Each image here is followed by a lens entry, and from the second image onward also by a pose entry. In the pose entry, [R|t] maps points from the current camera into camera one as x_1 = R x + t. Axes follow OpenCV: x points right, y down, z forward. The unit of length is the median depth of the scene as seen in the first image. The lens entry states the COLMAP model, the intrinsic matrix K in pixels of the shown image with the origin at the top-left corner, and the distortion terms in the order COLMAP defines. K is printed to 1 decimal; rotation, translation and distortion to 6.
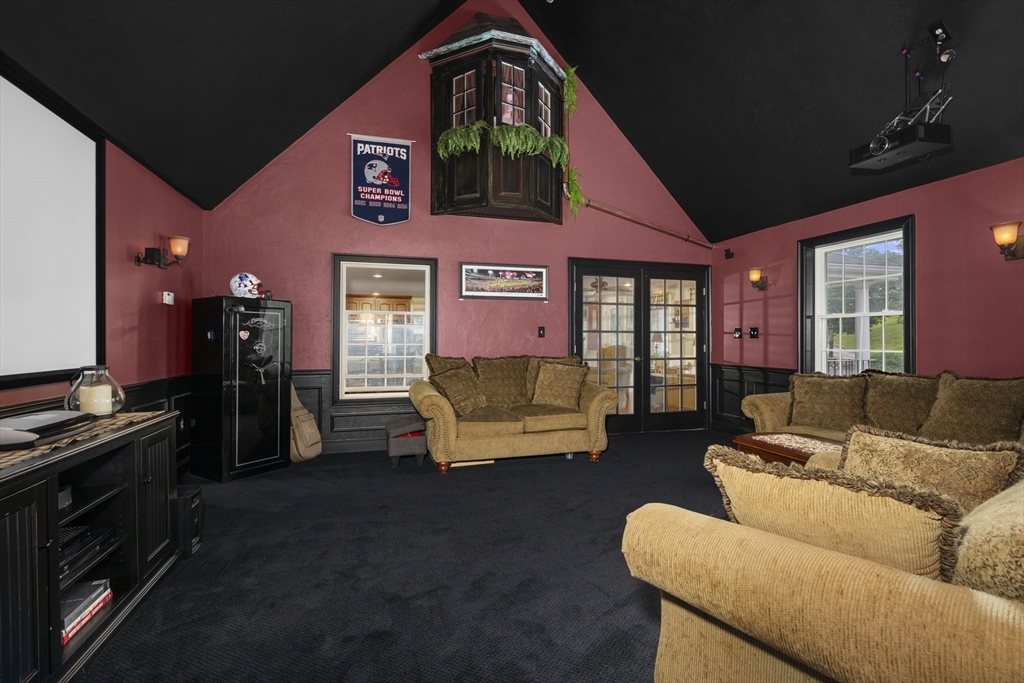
lens RADIAL K [[468.0, 0, 511.7], [0, 468.0, 341.8], [0, 0, 1]] dist [-0.010736, -0.000538]
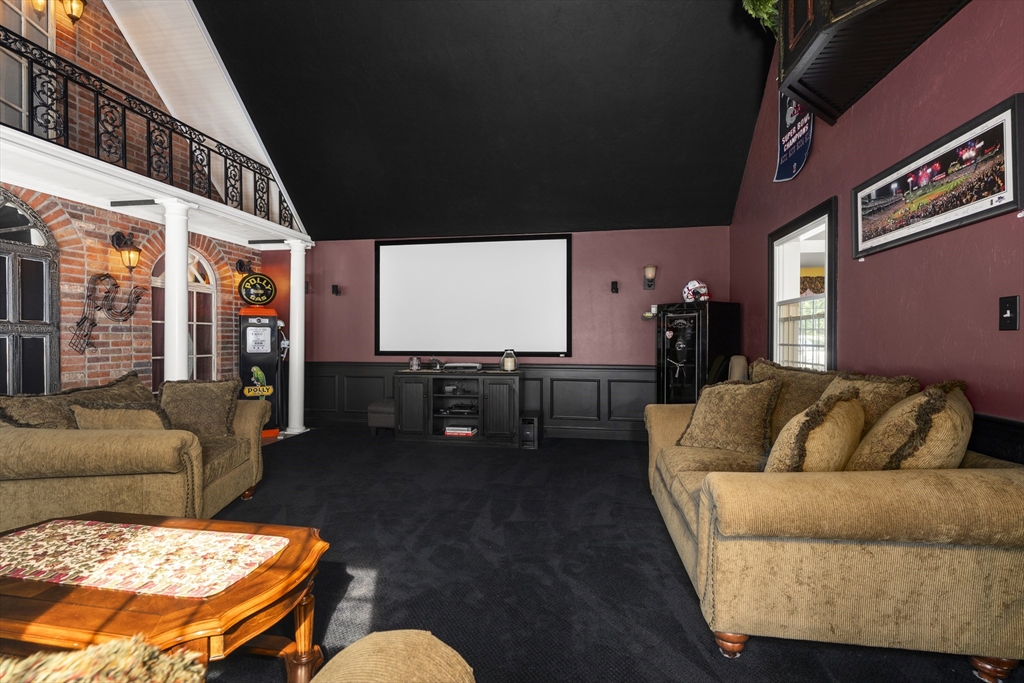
lens RADIAL K [[468.0, 0, 511.7], [0, 468.0, 340.5], [0, 0, 1]] dist [-0.010736, -0.000538]
pose [[-0.441824, 0.003472, -0.897095, 0.506324], [-0.002086, 0.999986, 0.004898, -0.003365], [0.897099, 0.004035, -0.441811, 0.858641]]
